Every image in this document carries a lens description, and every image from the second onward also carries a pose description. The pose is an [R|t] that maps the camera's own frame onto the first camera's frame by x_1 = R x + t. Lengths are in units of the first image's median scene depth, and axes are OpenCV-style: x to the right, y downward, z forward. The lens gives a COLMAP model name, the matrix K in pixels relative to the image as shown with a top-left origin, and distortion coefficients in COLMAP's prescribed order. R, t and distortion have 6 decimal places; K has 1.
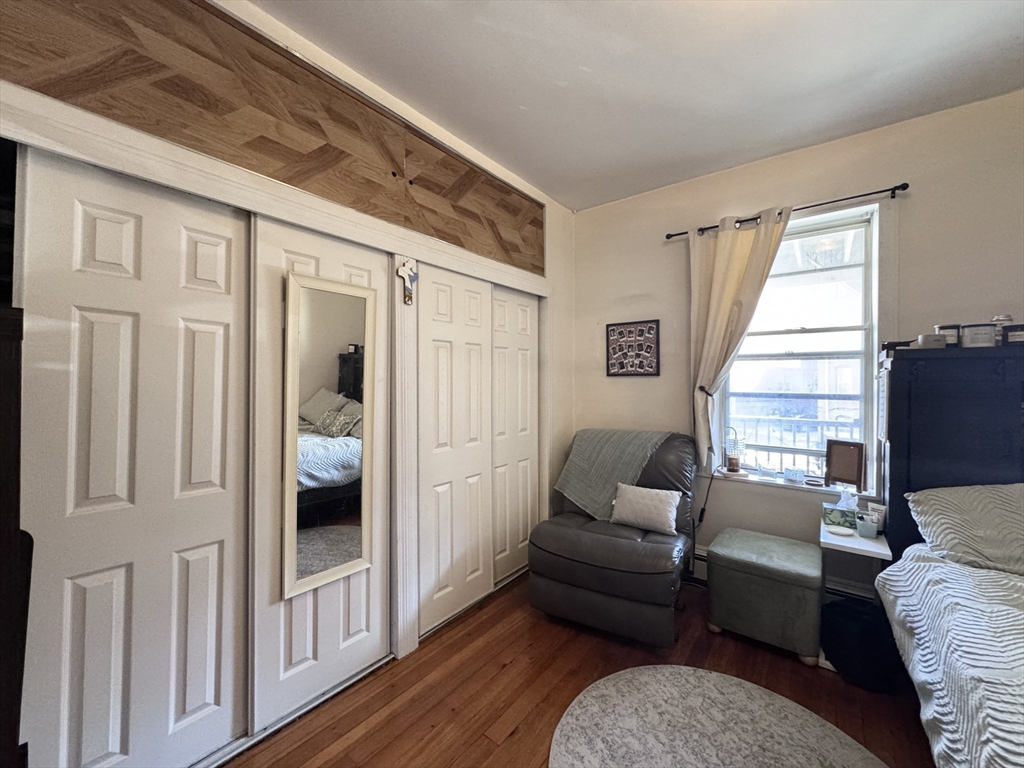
lens RADIAL K [[408.5, 0, 511.7], [0, 408.5, 382.1], [0, 0, 1]] dist [-0.003624, 0.000491]
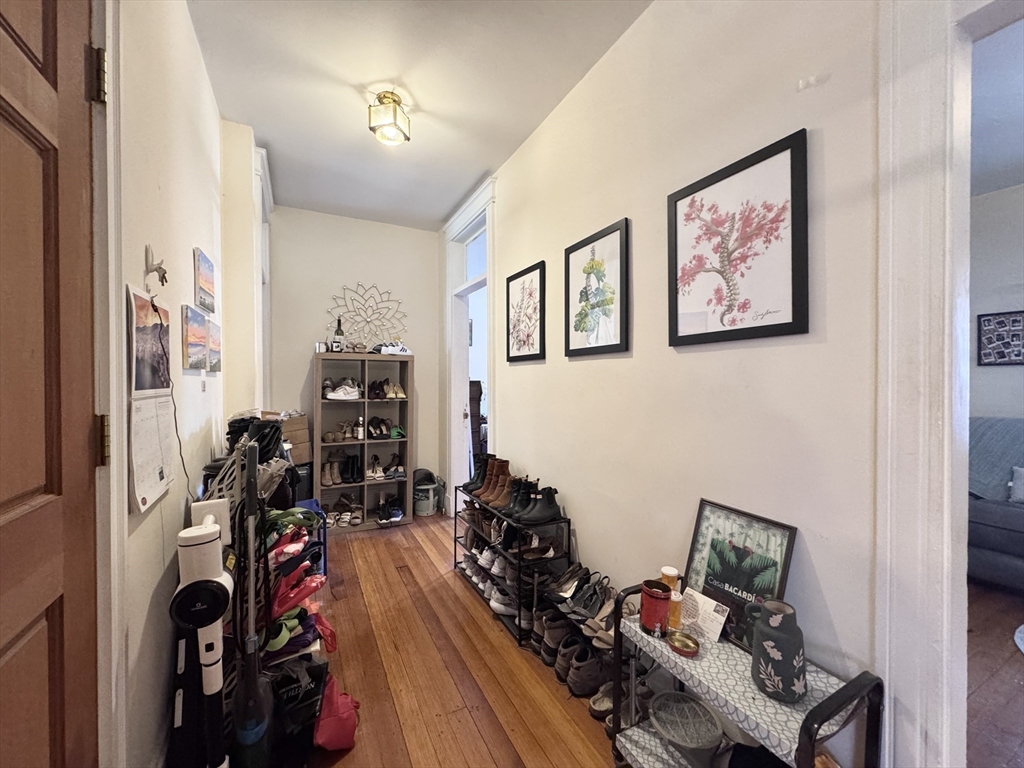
lens RADIAL K [[408.5, 0, 511.7], [0, 408.5, 382.1], [0, 0, 1]] dist [-0.003624, 0.000491]
pose [[0.904106, 0.002045, -0.427304, -0.526484], [-0.000616, 0.999994, 0.003484, 0.031510], [0.427309, -0.002887, 0.904101, -0.564809]]
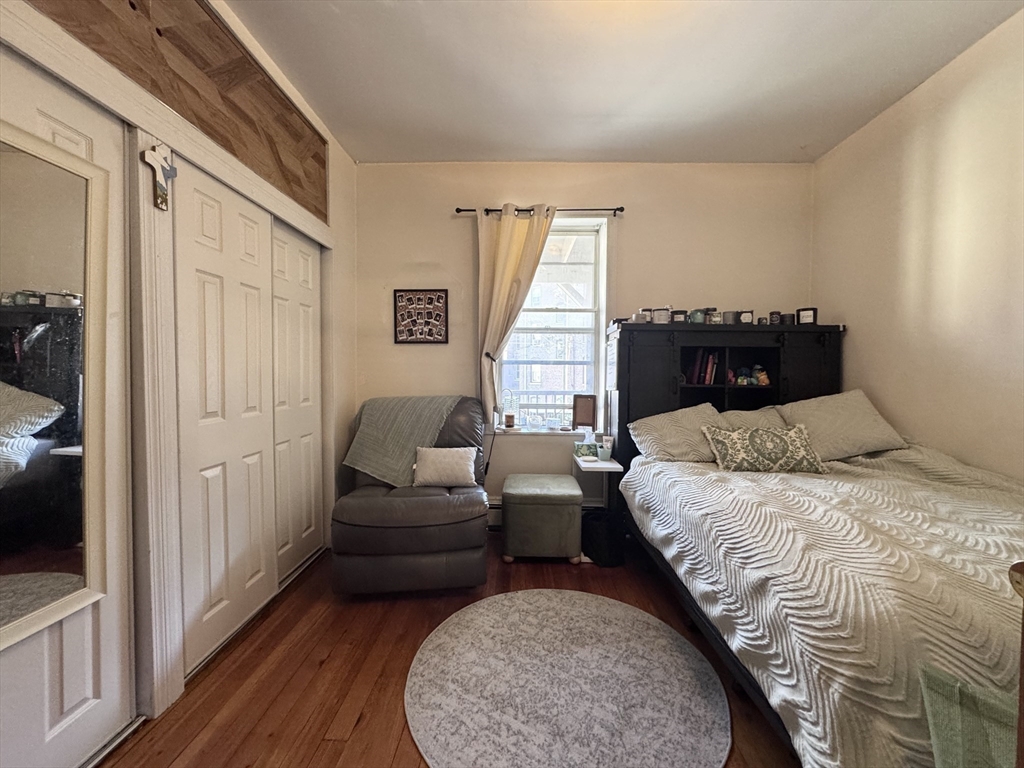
lens RADIAL K [[408.5, 0, 511.7], [0, 408.5, 382.1], [0, 0, 1]] dist [-0.003624, 0.000491]
pose [[0.803992, -0.012683, 0.594505, -0.165611], [-0.001451, 0.999728, 0.023291, 0.074584], [-0.594638, -0.019588, 0.803755, 0.075885]]
